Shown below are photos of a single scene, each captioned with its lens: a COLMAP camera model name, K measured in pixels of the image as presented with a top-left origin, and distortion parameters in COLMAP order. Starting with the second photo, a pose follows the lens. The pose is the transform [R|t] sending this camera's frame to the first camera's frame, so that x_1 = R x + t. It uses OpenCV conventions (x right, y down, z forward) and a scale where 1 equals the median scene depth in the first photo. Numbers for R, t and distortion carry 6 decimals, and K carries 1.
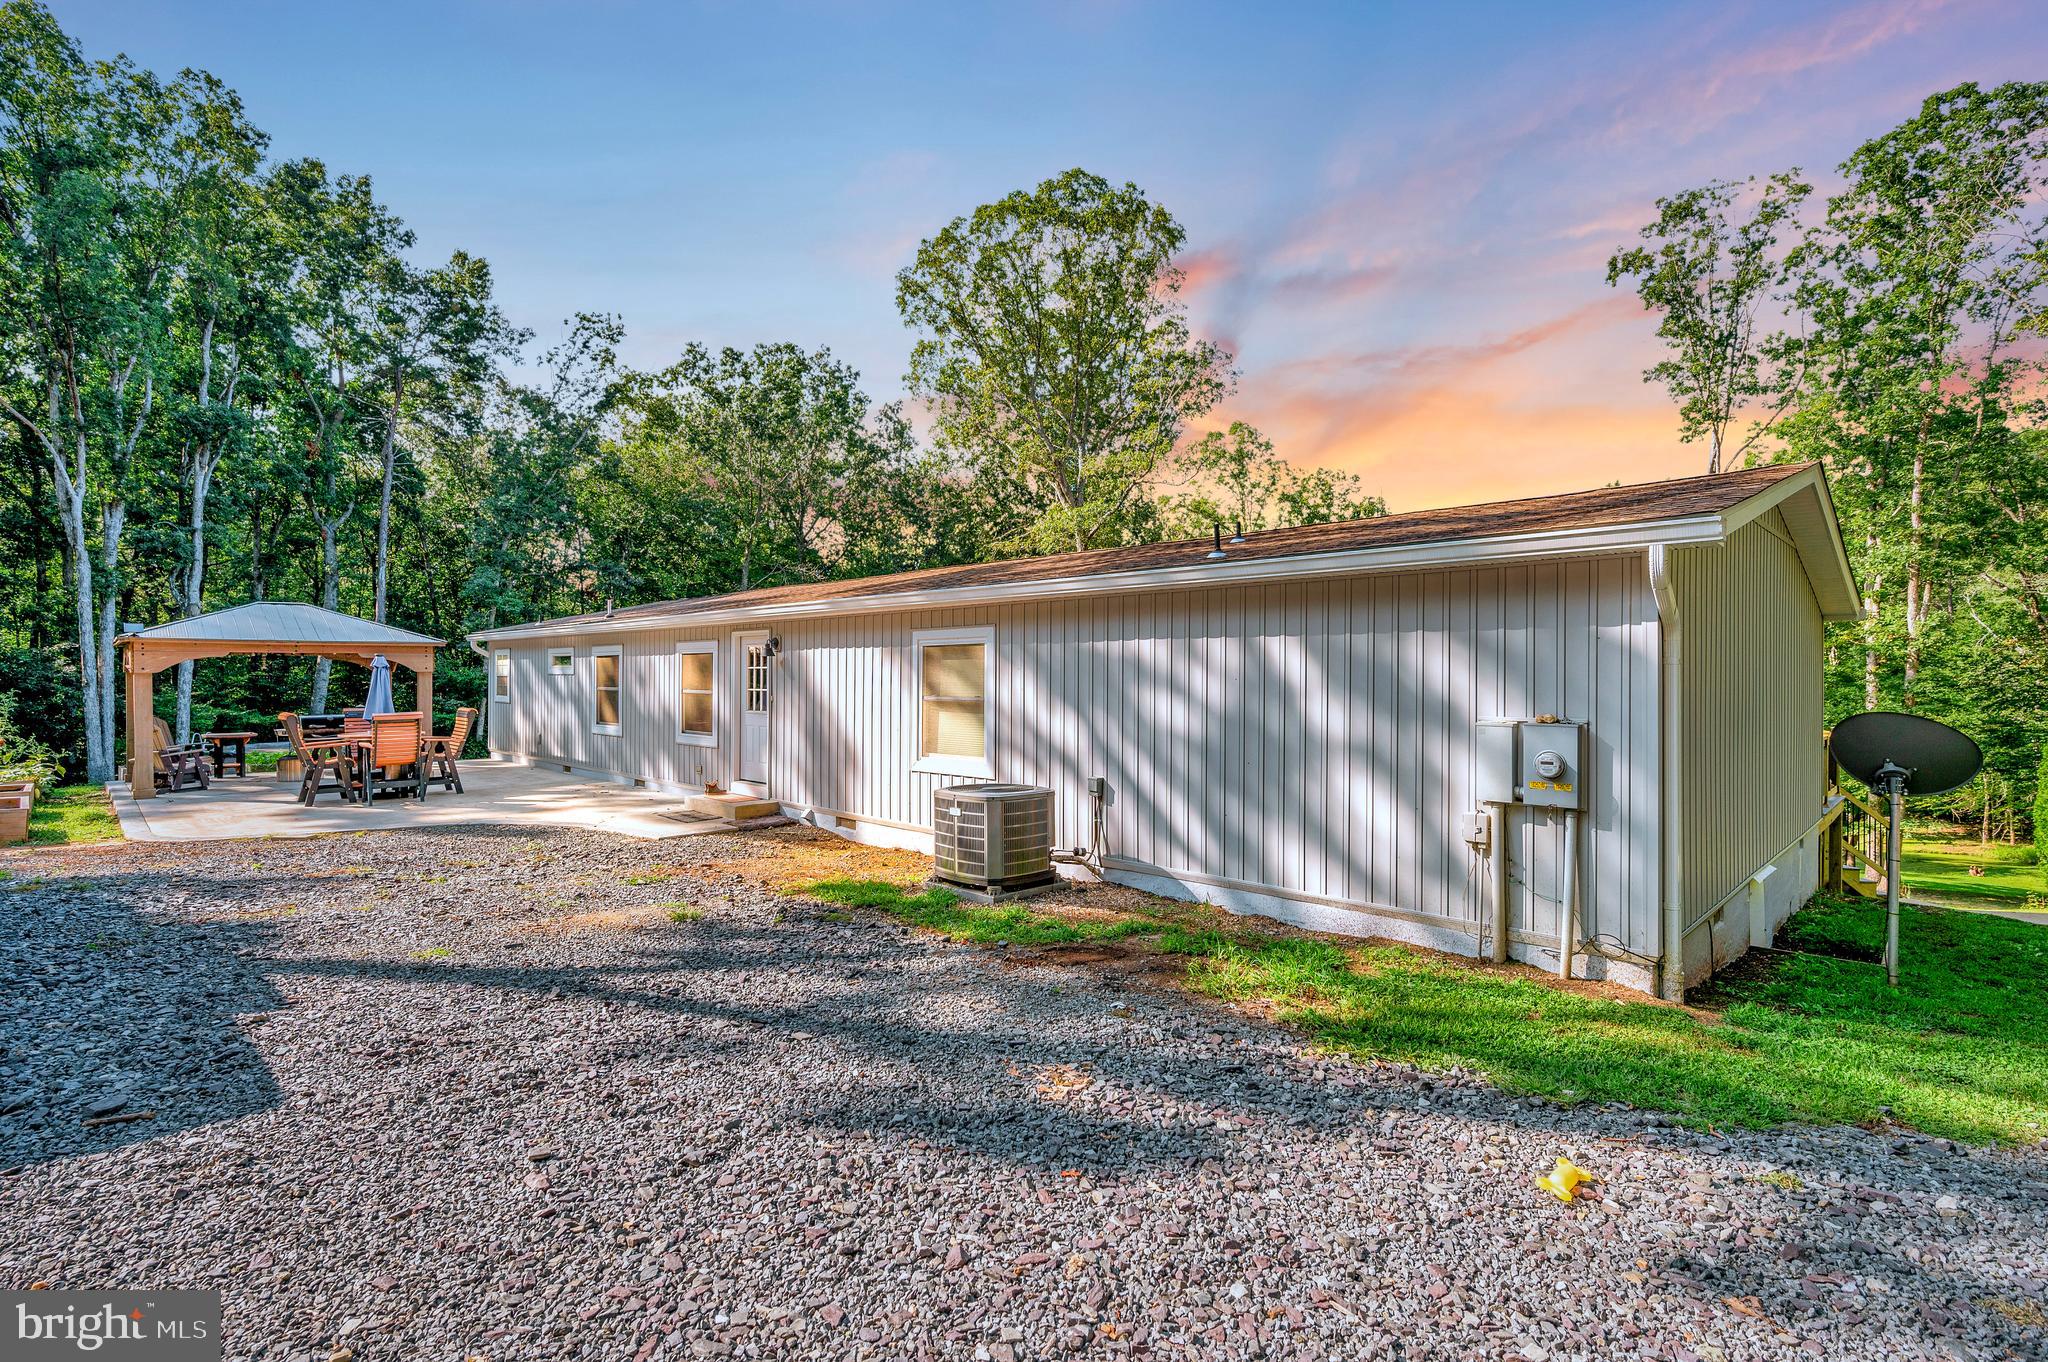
lens RADIAL K [[965.3, 0, 1030.3], [0, 965.3, 678.4], [0, 0, 1]] dist [0.002677, -0.000129]
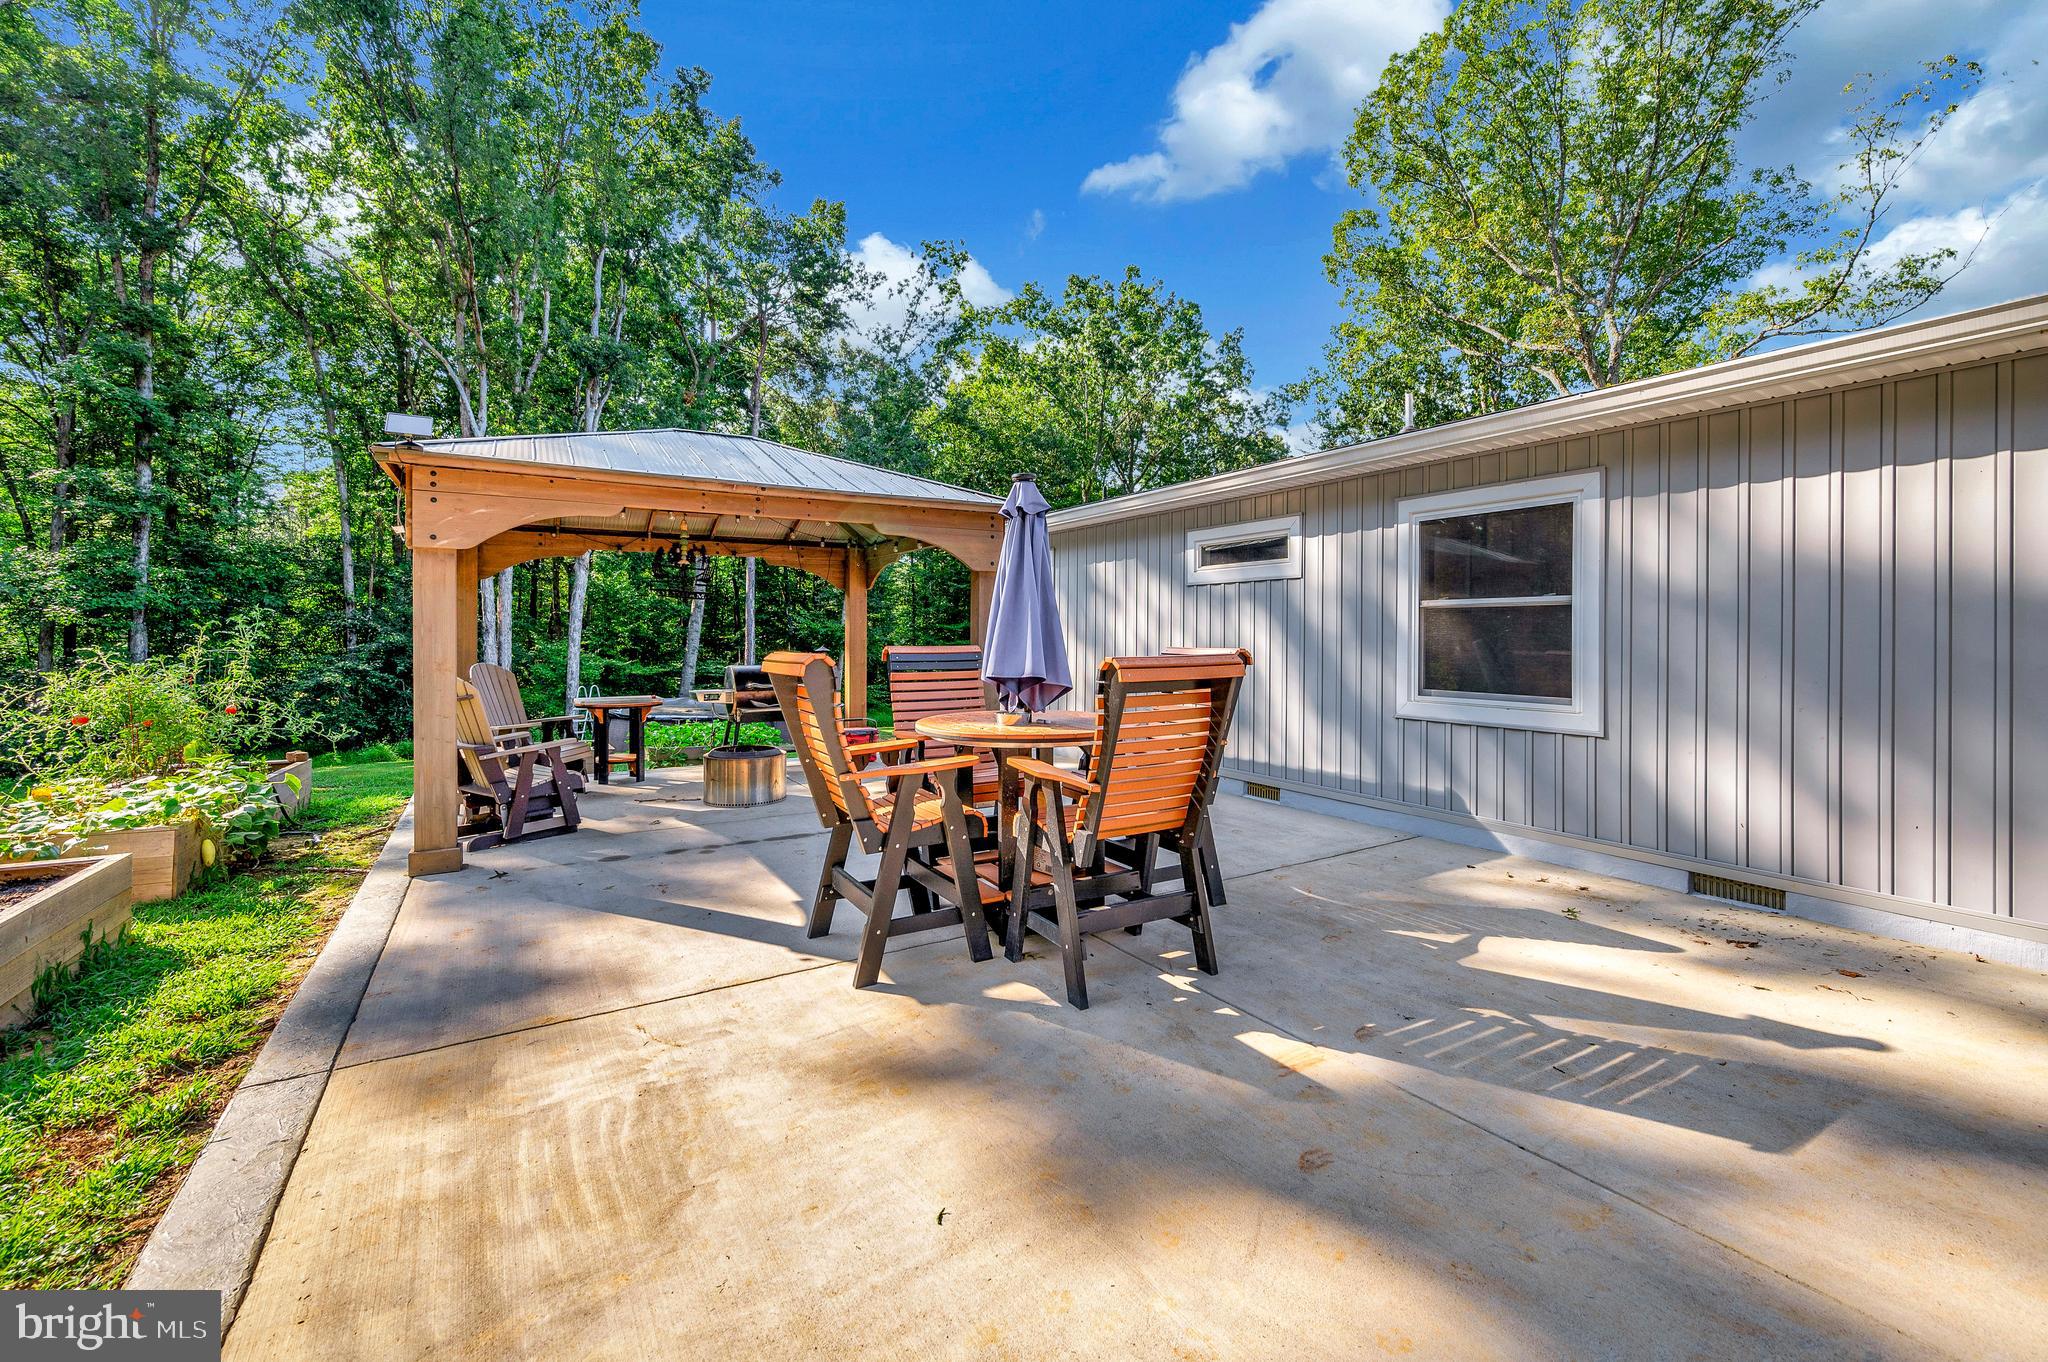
lens RADIAL K [[840.6, 0, 1019.6], [0, 840.6, 635.2], [0, 0, 1]] dist [-0.000824, -0.000054]
pose [[0.970956, 0.002628, -0.239242, -0.251101], [-0.004506, 0.999963, -0.007304, 0.012620], [0.239214, 0.008169, 0.970933, 0.300868]]
